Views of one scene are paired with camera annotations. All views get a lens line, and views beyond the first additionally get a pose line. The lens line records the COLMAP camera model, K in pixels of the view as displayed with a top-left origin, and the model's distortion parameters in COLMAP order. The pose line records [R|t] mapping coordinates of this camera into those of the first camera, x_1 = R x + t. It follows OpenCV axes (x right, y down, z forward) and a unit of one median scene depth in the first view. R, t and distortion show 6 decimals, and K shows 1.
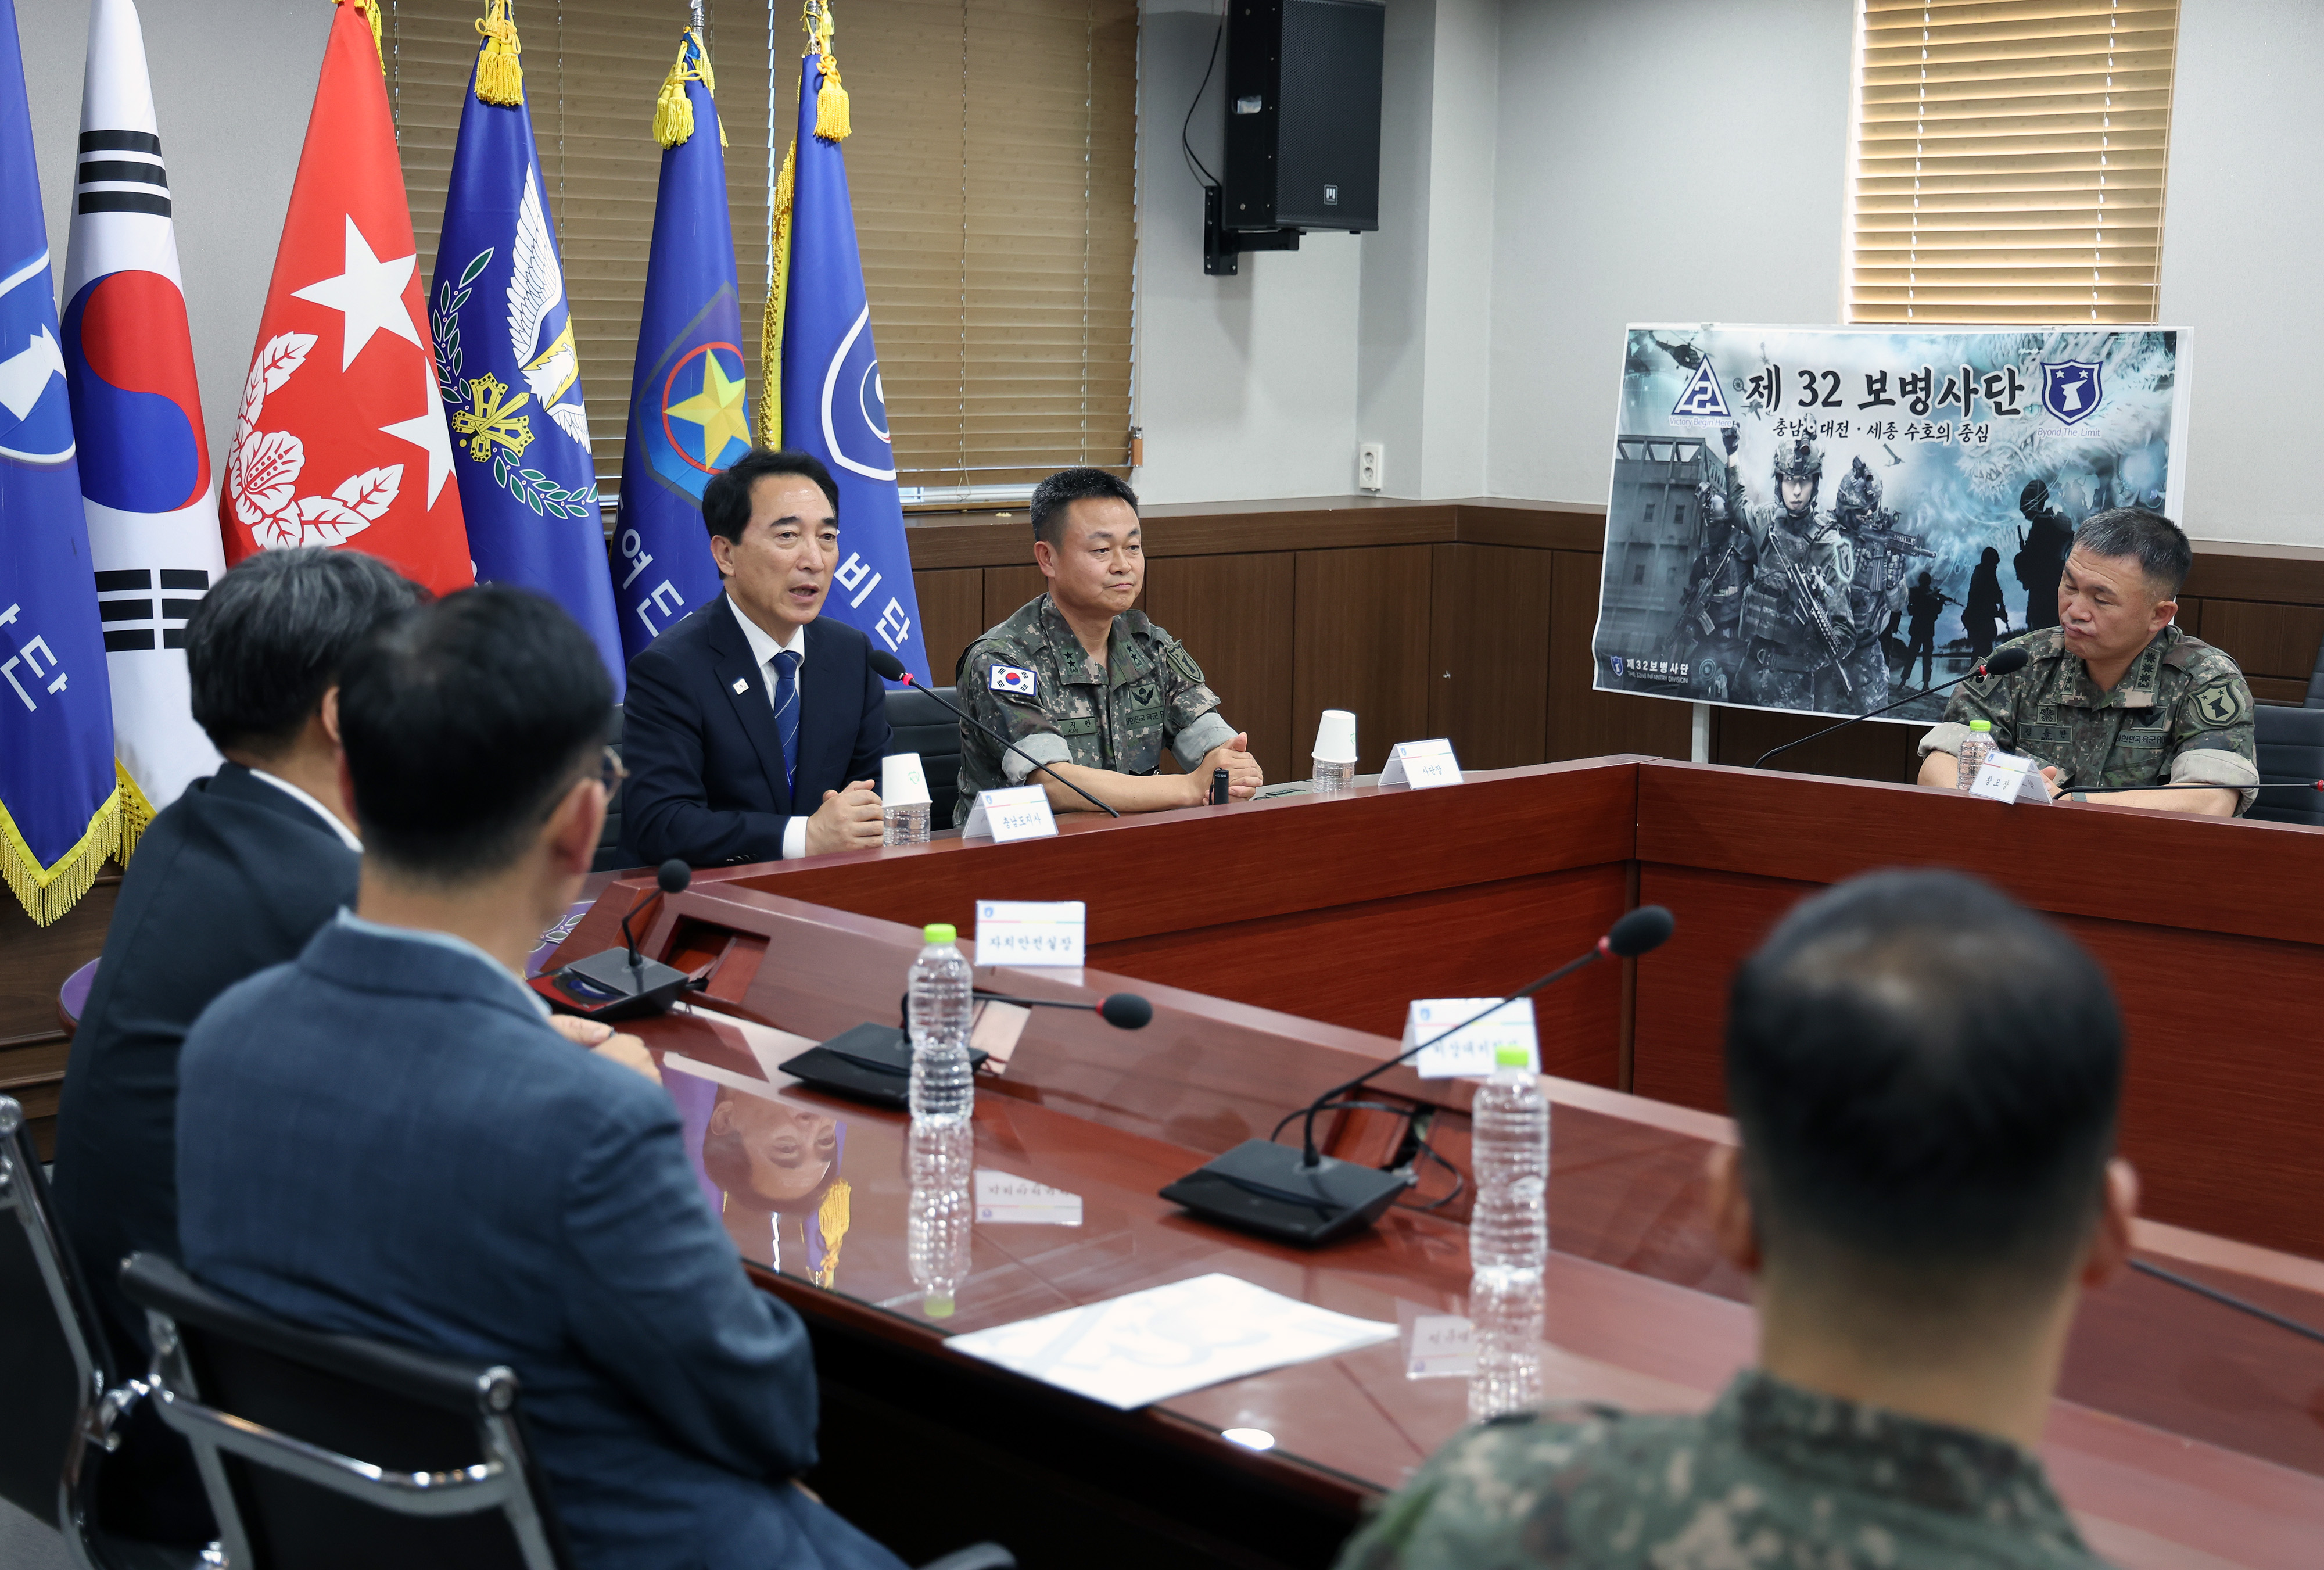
lens RADIAL K [[3651.9, 0, 1162.0], [0, 3651.9, 785.0], [0, 0, 1]] dist [0.028696, 1.196185]
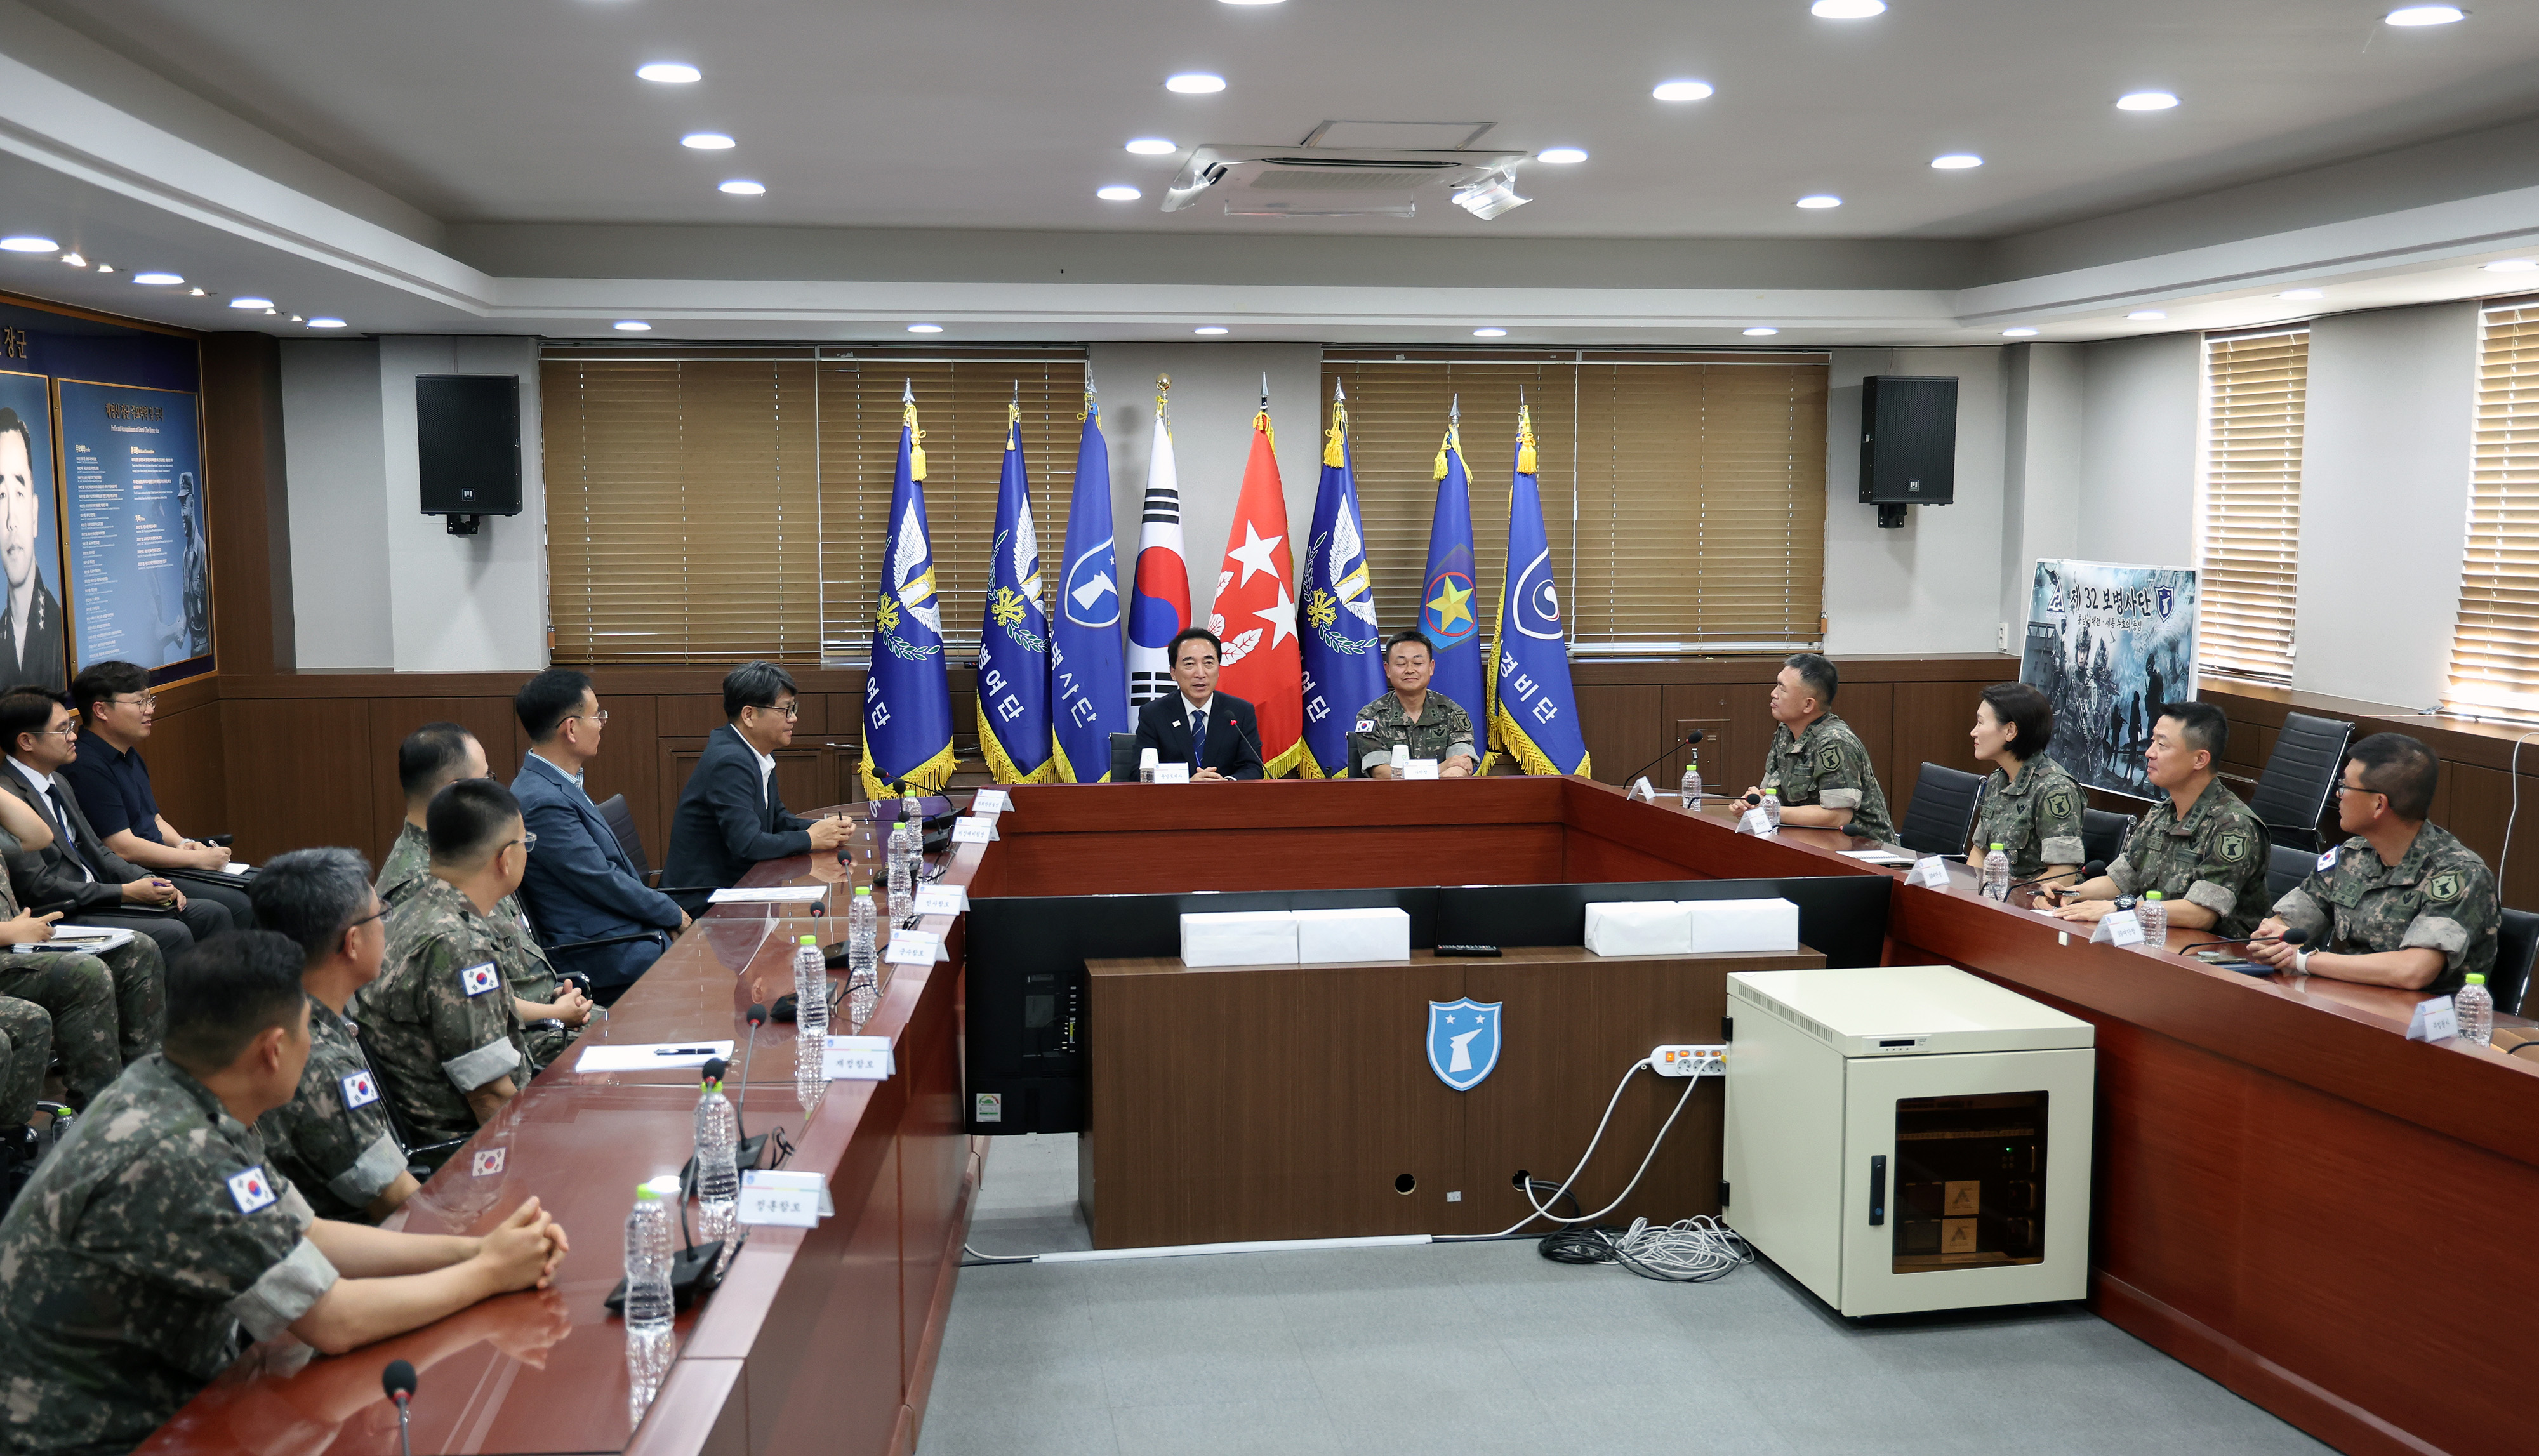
lens RADIAL K [[2745.2, 0, 1269.5], [0, 2745.2, 728.0], [0, 0, 1]] dist [-0.002061, 0.001646]
pose [[0.781577, 0.040384, -0.622500, 0.718357], [-0.067584, 0.997510, -0.020143, 0.006437], [0.620136, 0.057815, 0.782361, -0.269751]]
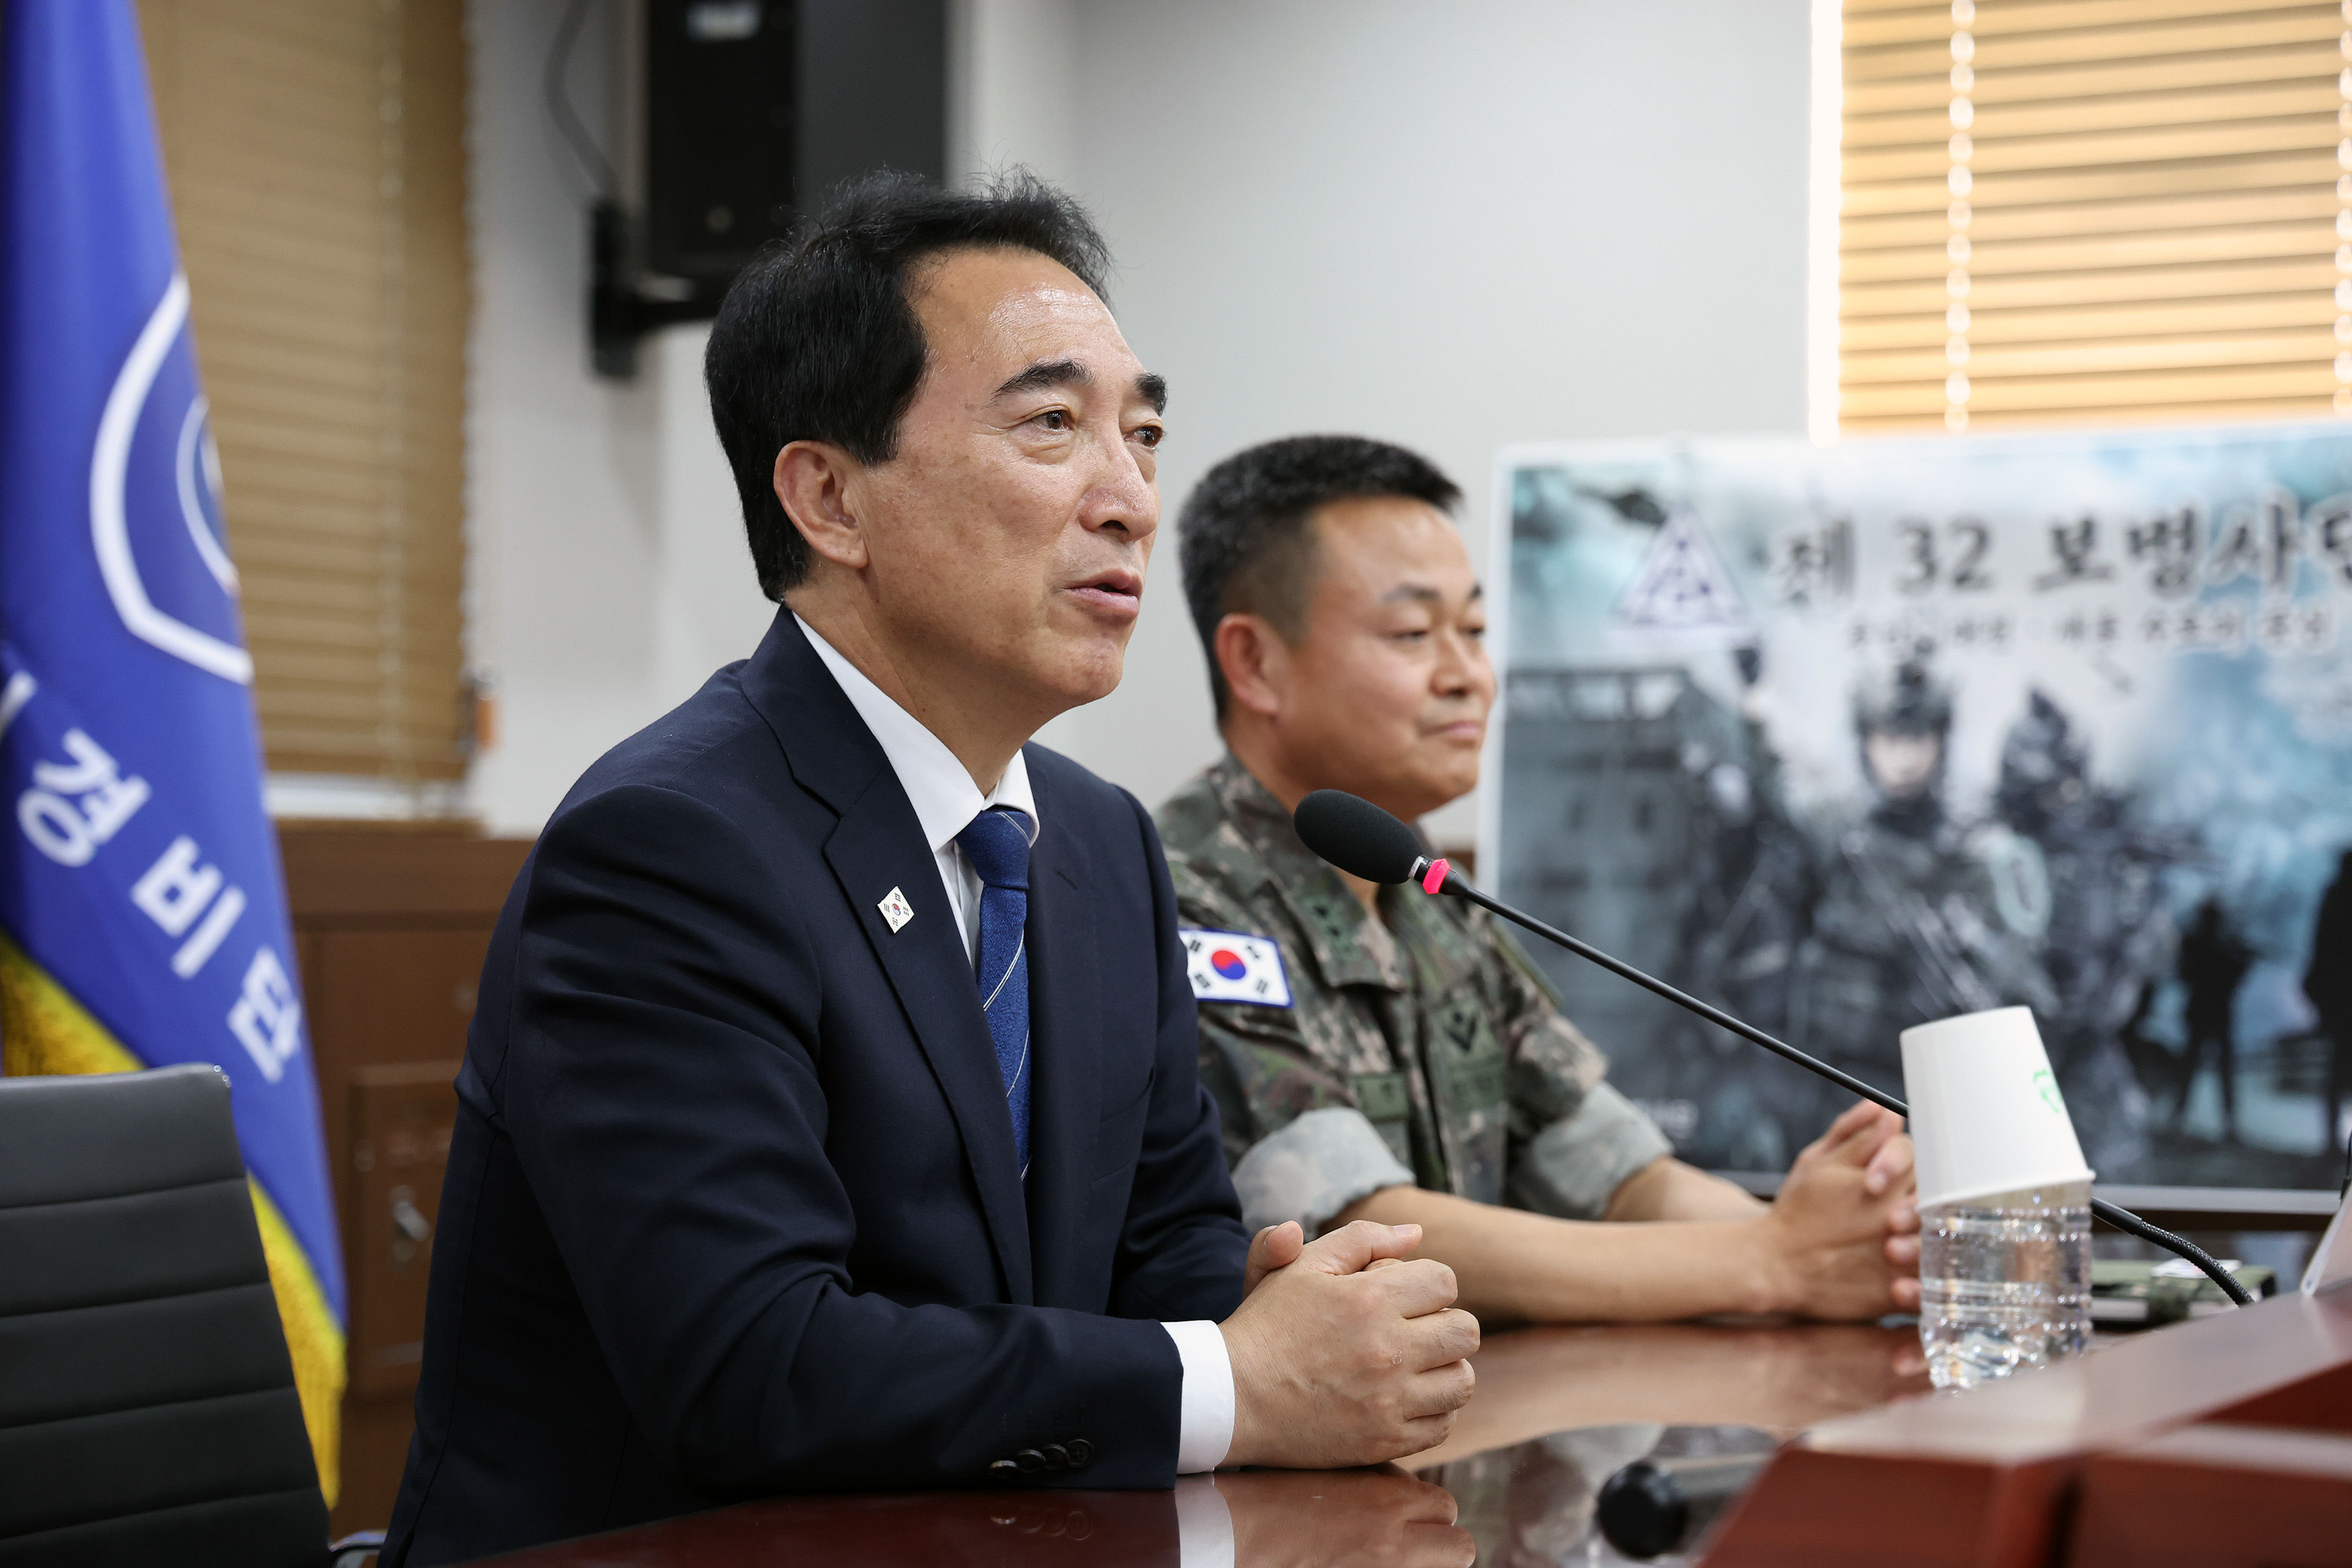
lens RADIAL K [[5098.0, 0, 1175.1], [0, 5098.0, 734.5], [0, 0, 1]] dist [0.391237, -0.062793]
pose [[0.949771, -0.003780, 0.312924, -0.153484], [0.052213, 0.987826, -0.146541, 0.016910], [-0.308561, 0.155519, 0.938405, 0.379034]]
